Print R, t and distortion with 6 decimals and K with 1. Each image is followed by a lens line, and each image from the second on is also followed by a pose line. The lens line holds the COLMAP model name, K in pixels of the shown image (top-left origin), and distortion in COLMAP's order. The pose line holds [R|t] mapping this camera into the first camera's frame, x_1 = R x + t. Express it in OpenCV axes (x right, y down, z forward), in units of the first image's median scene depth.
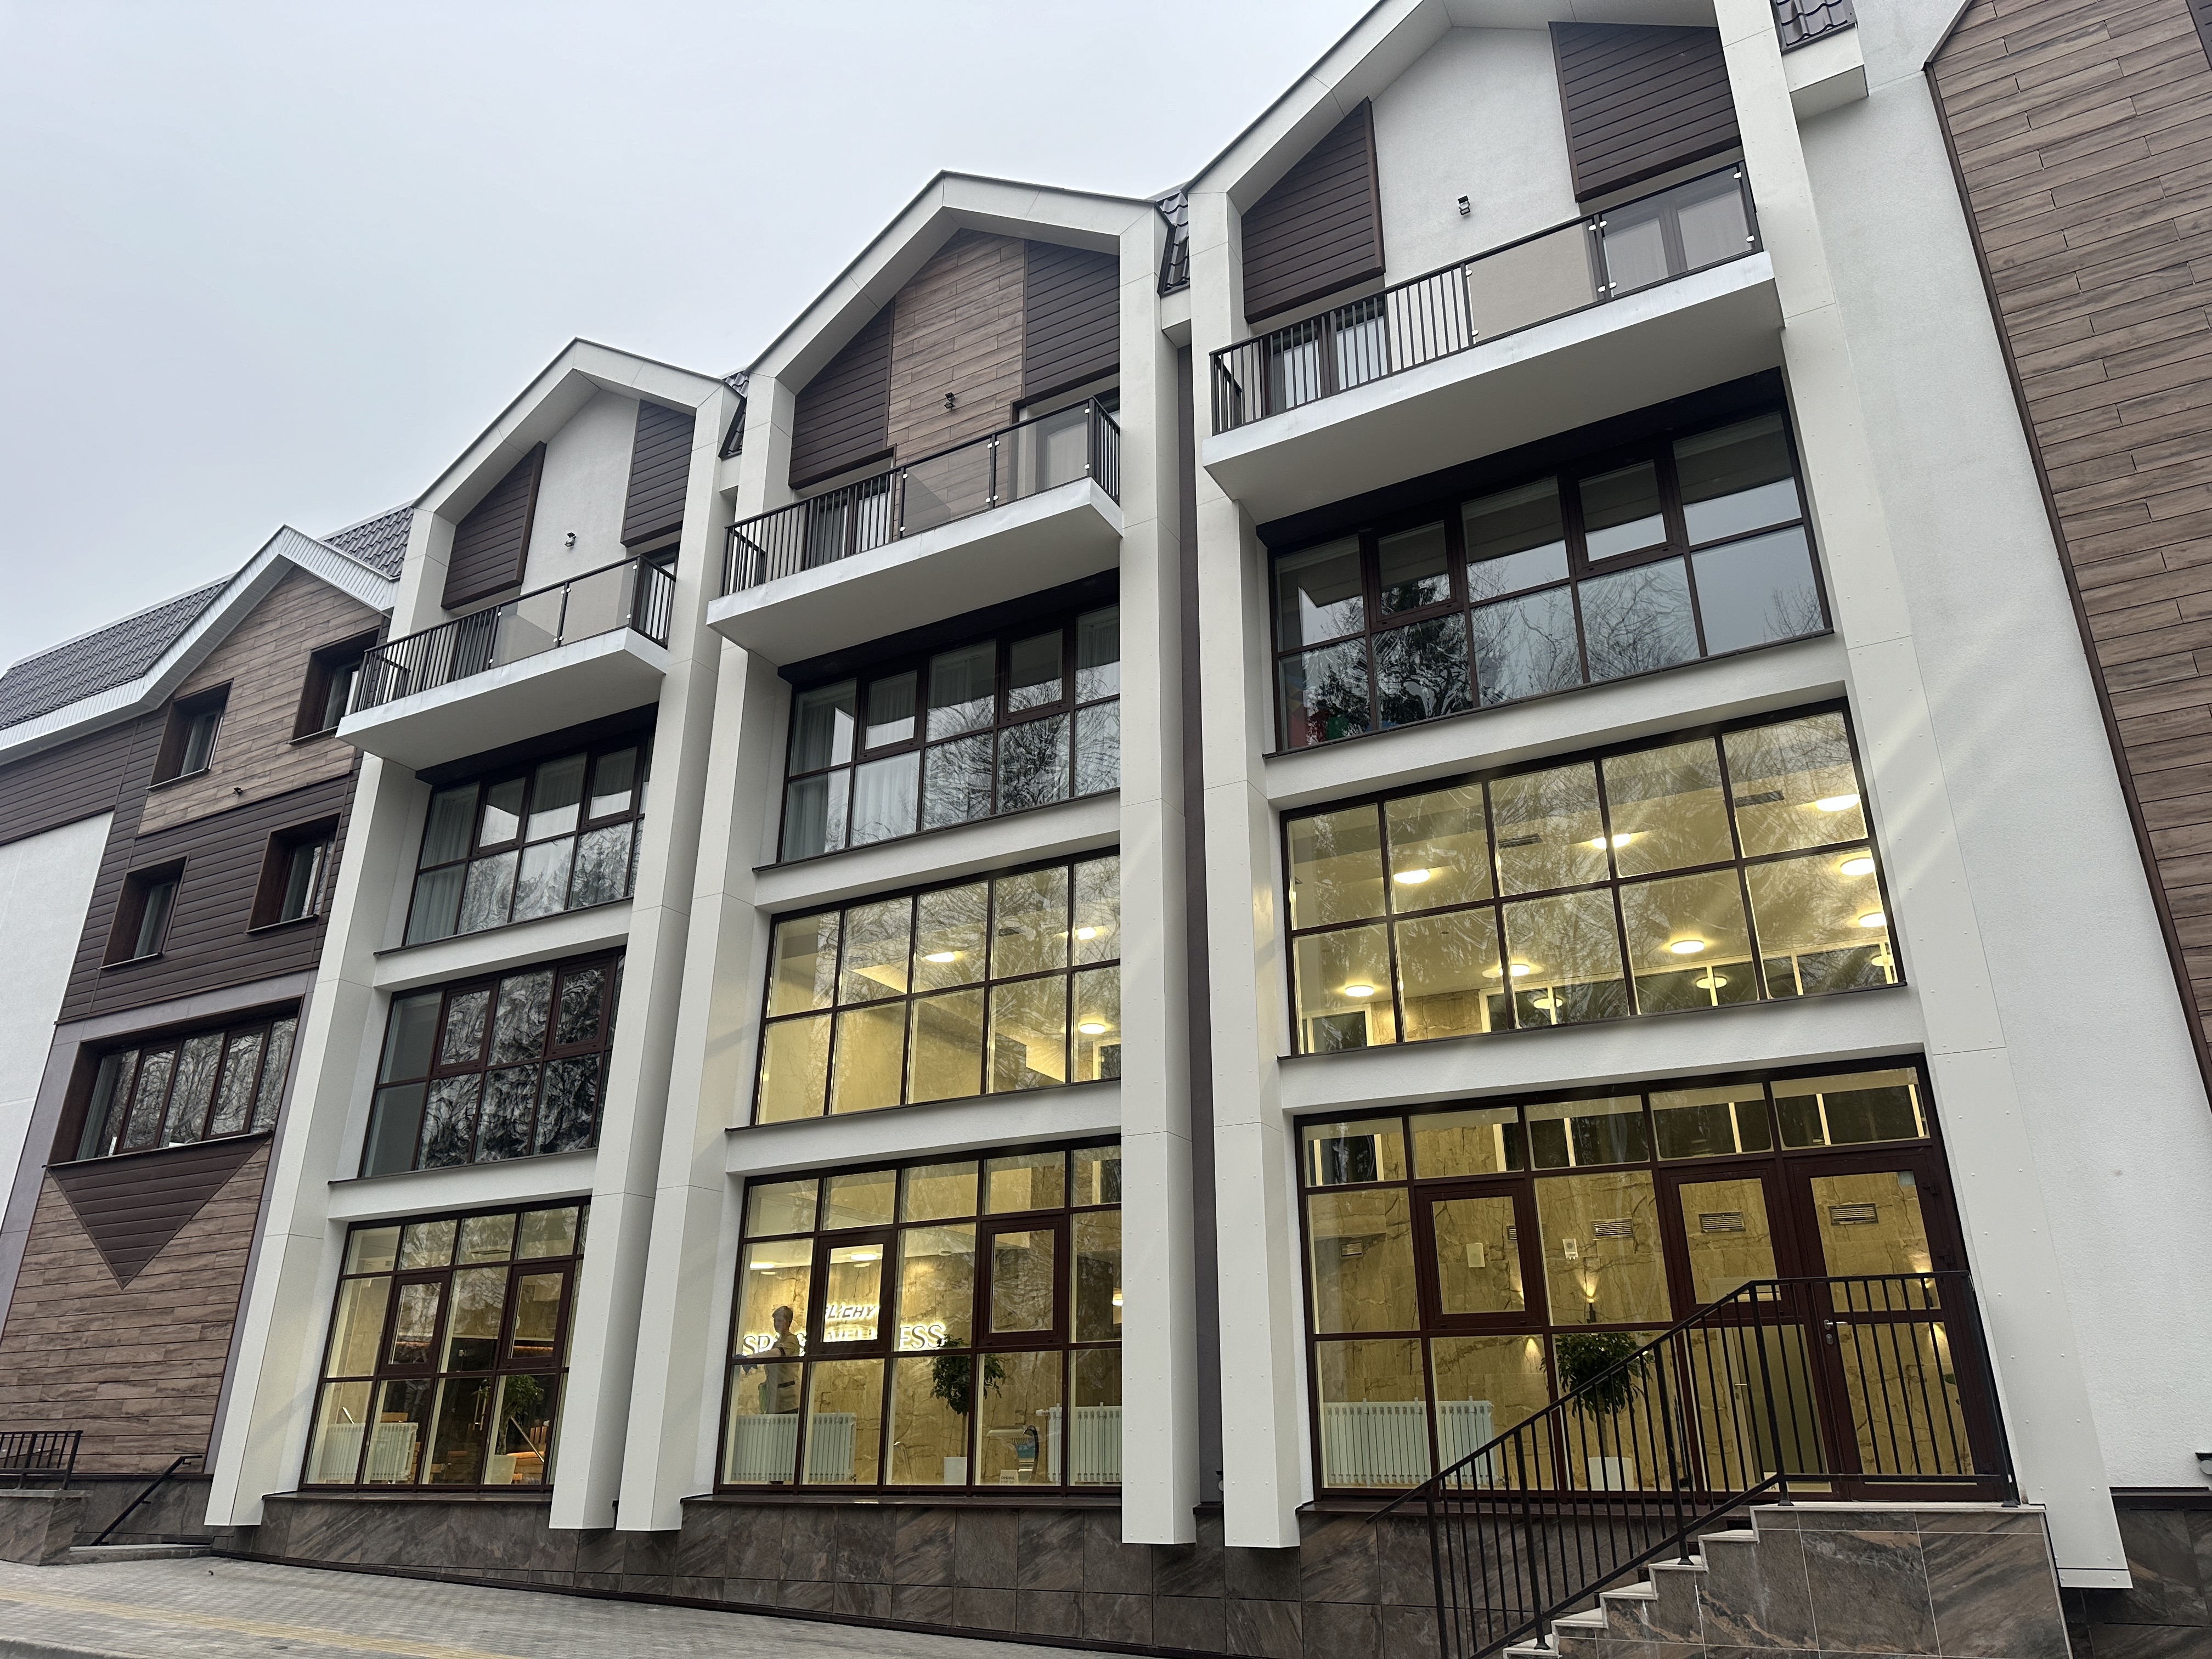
lens RADIAL K [[1531.9, 0, 1106.0], [0, 1531.9, 829.5], [0, 0, 1]] dist [0.044393, -0.045840]
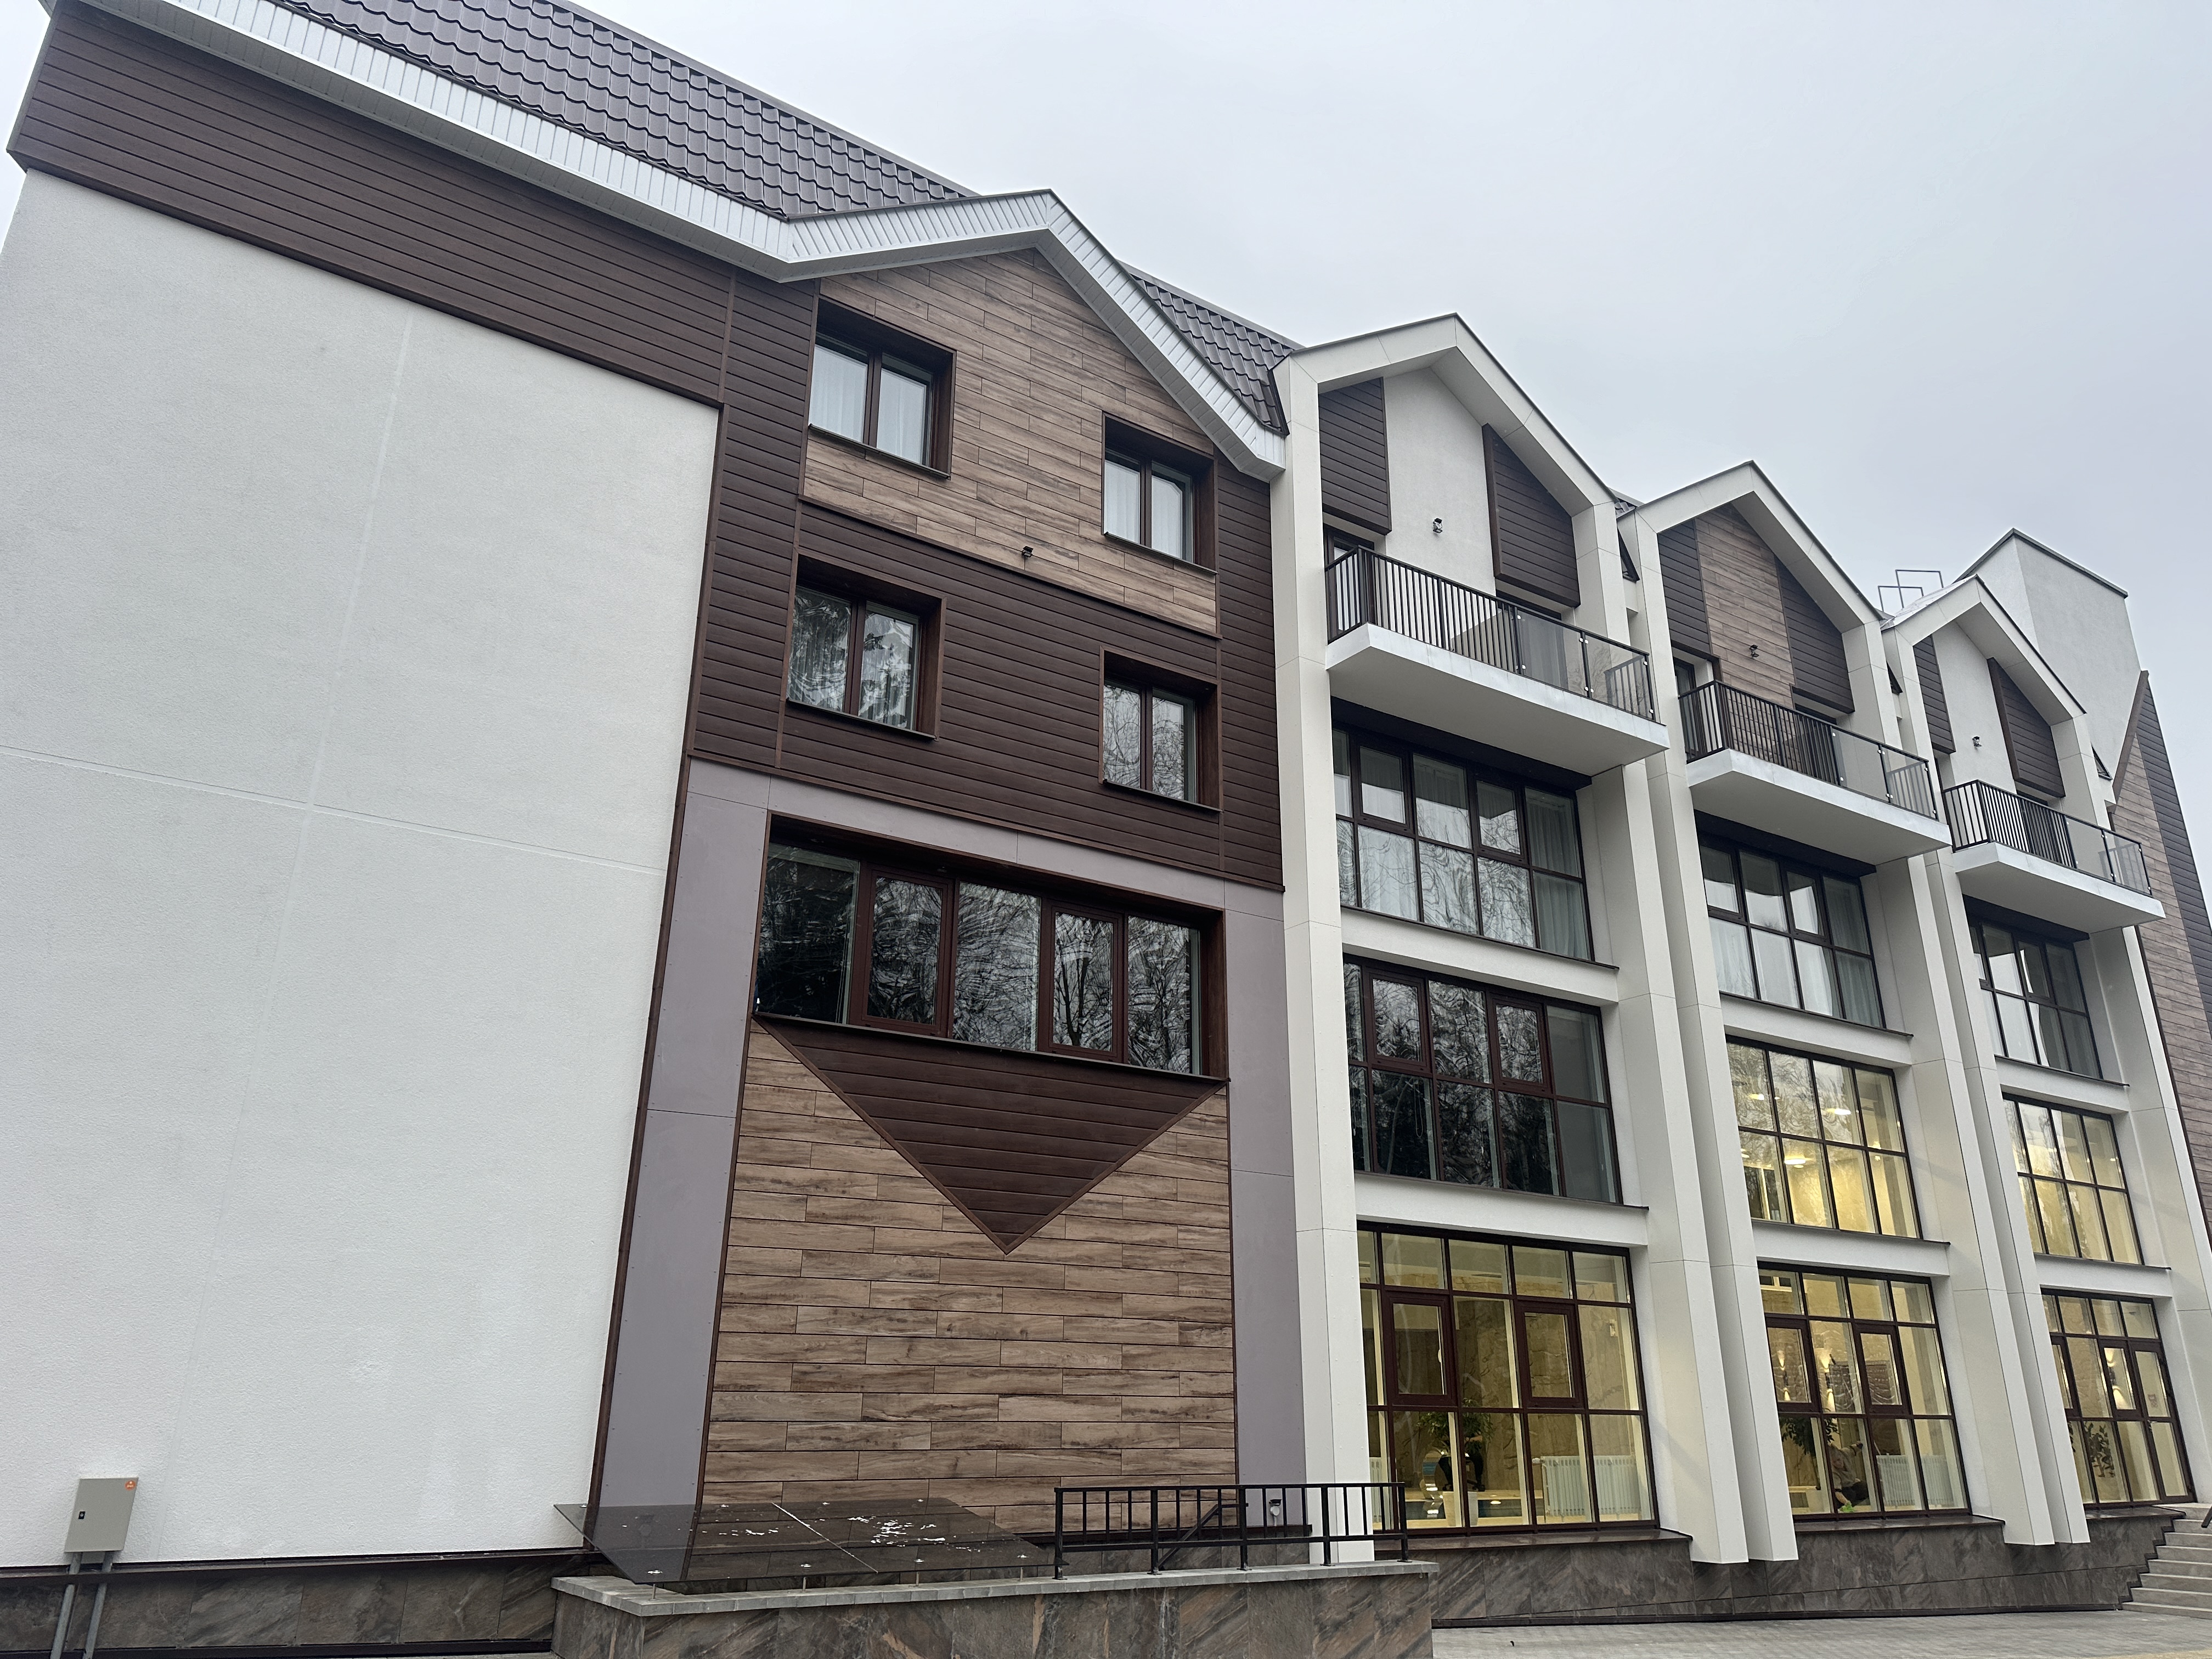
lens RADIAL K [[1403.7, 0, 1144.3], [0, 1403.7, 930.0], [0, 0, 1]] dist [0.035495, -0.039221]
pose [[0.509219, 0.288674, 0.810780, -1.286666], [-0.335370, 0.934158, -0.121969, 0.251302], [-0.792605, -0.209802, 0.572503, 0.724775]]
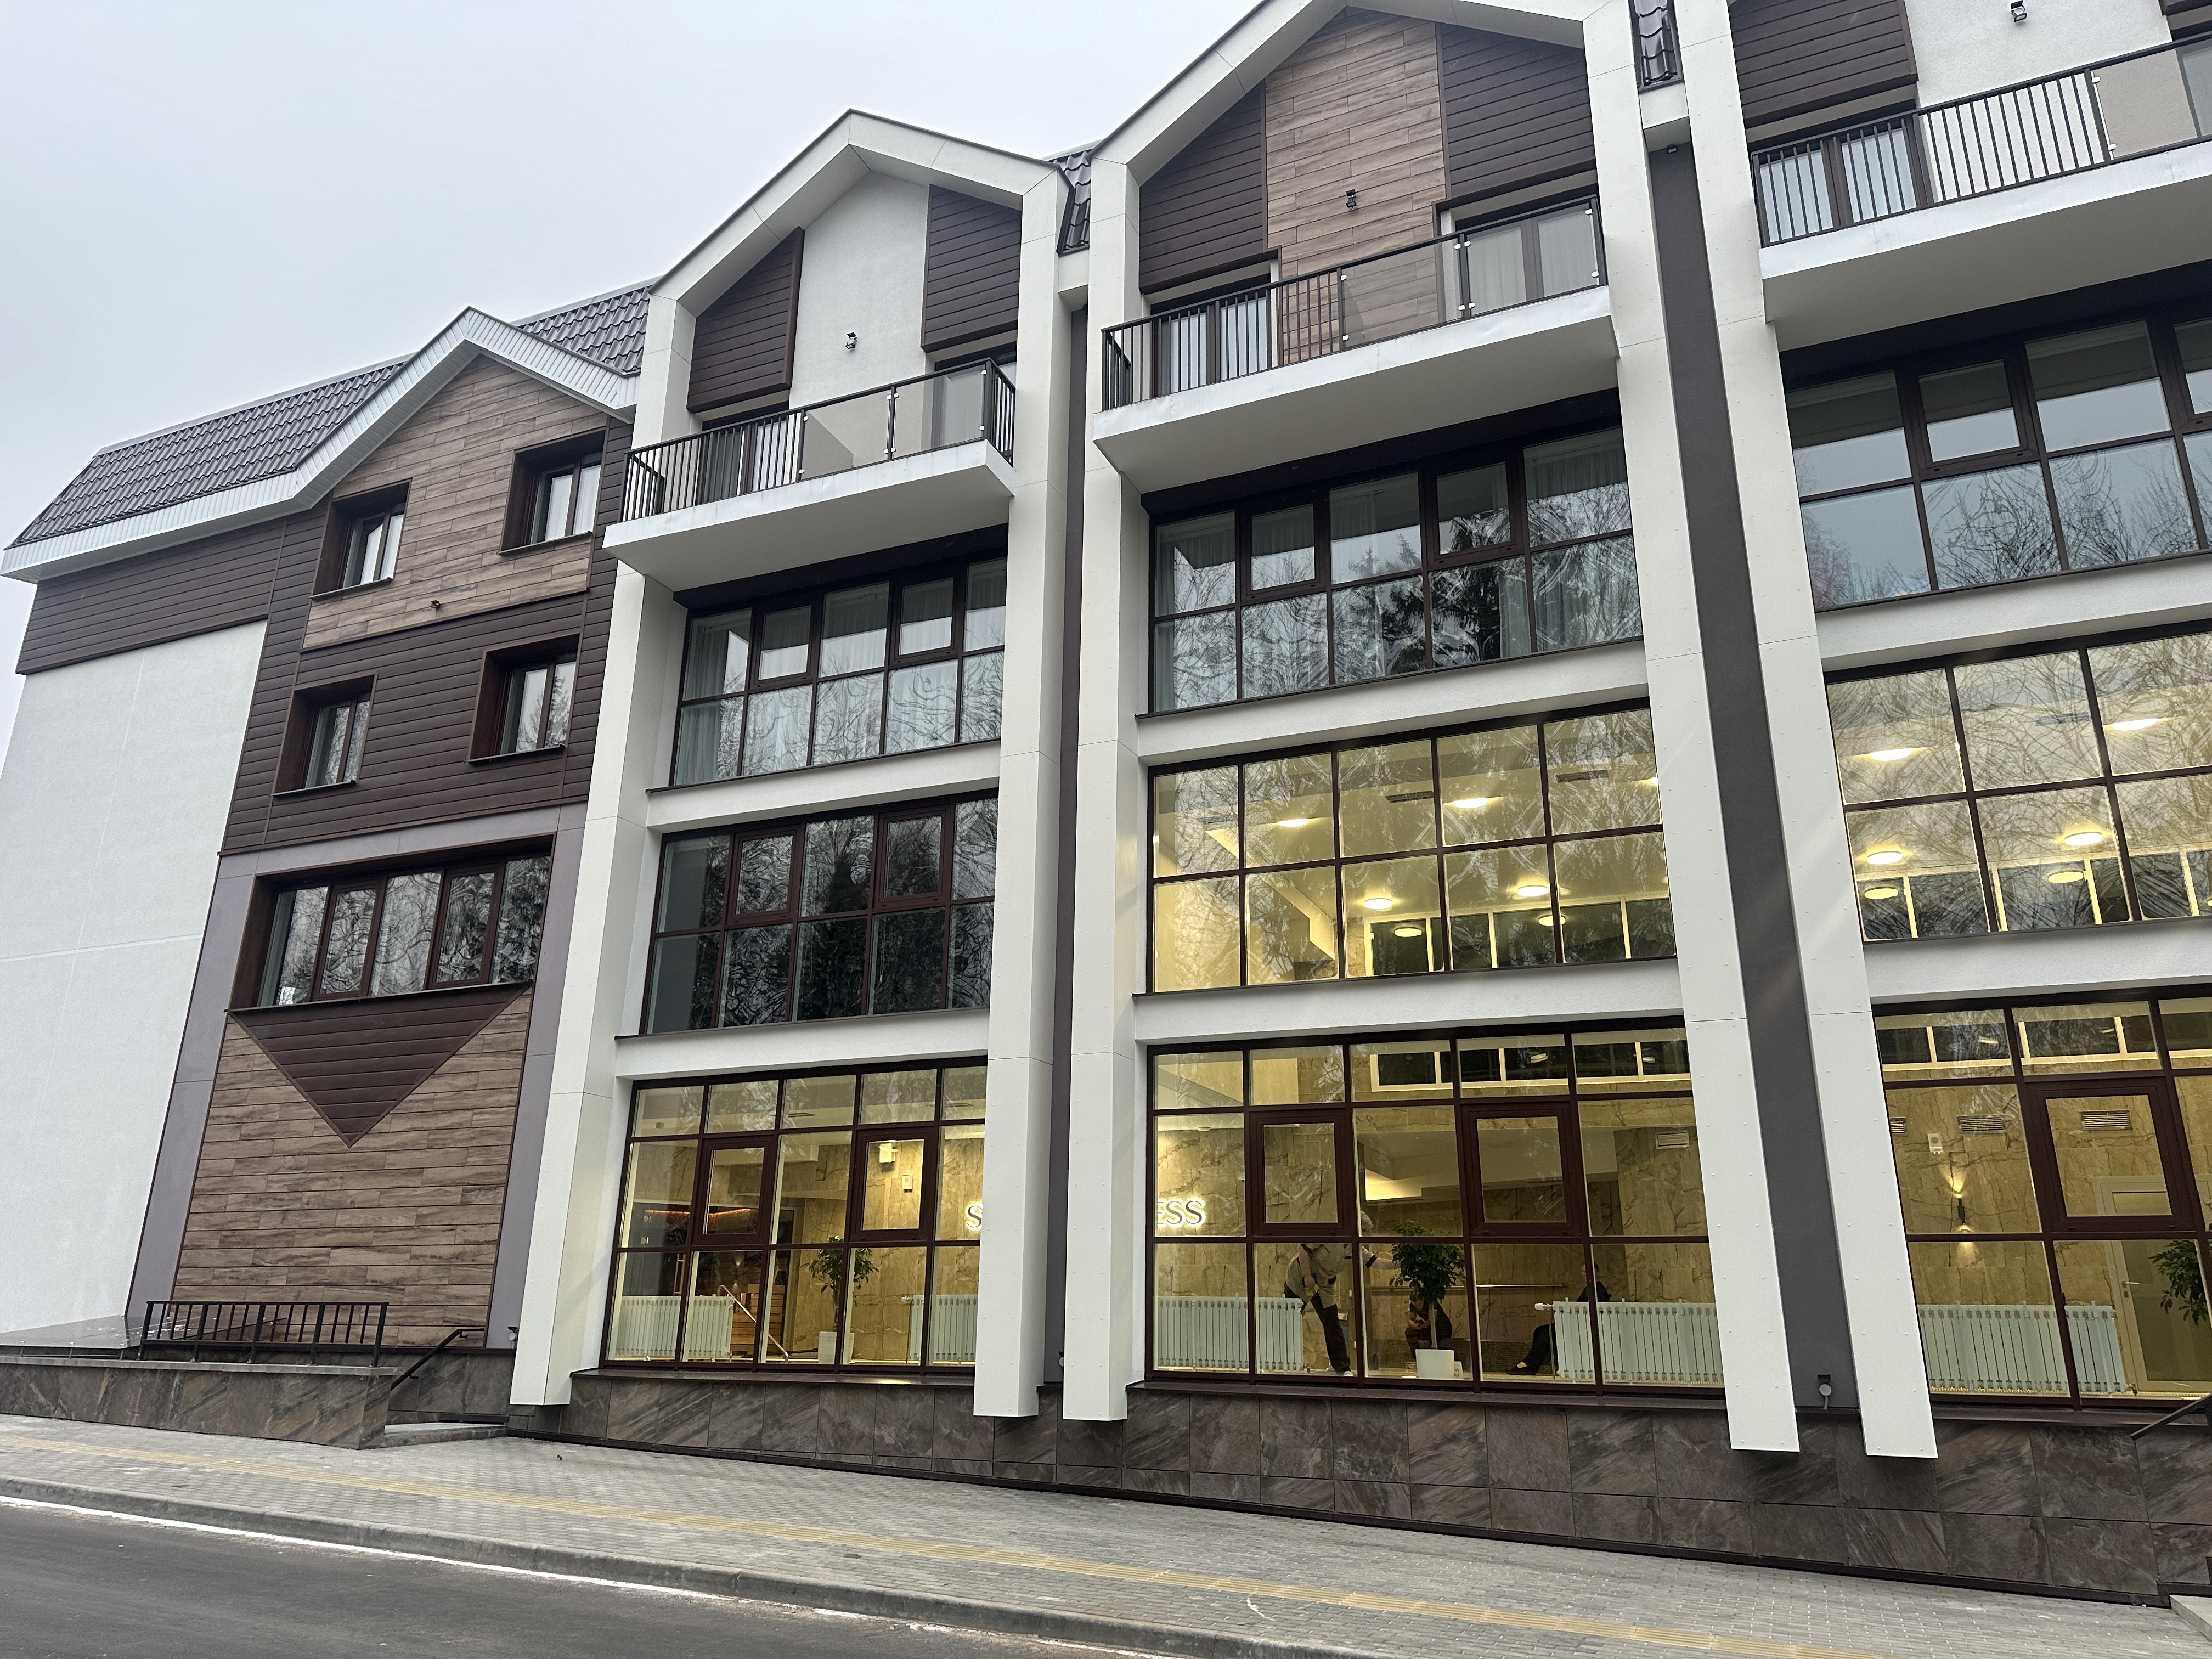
lens RADIAL K [[1403.7, 0, 1144.3], [0, 1403.7, 930.0], [0, 0, 1]] dist [0.035495, -0.039221]
pose [[0.991846, 0.049221, 0.117553, -0.318741], [-0.062158, 0.992090, 0.109056, 0.060936], [-0.111256, -0.115474, 0.987060, 0.173416]]
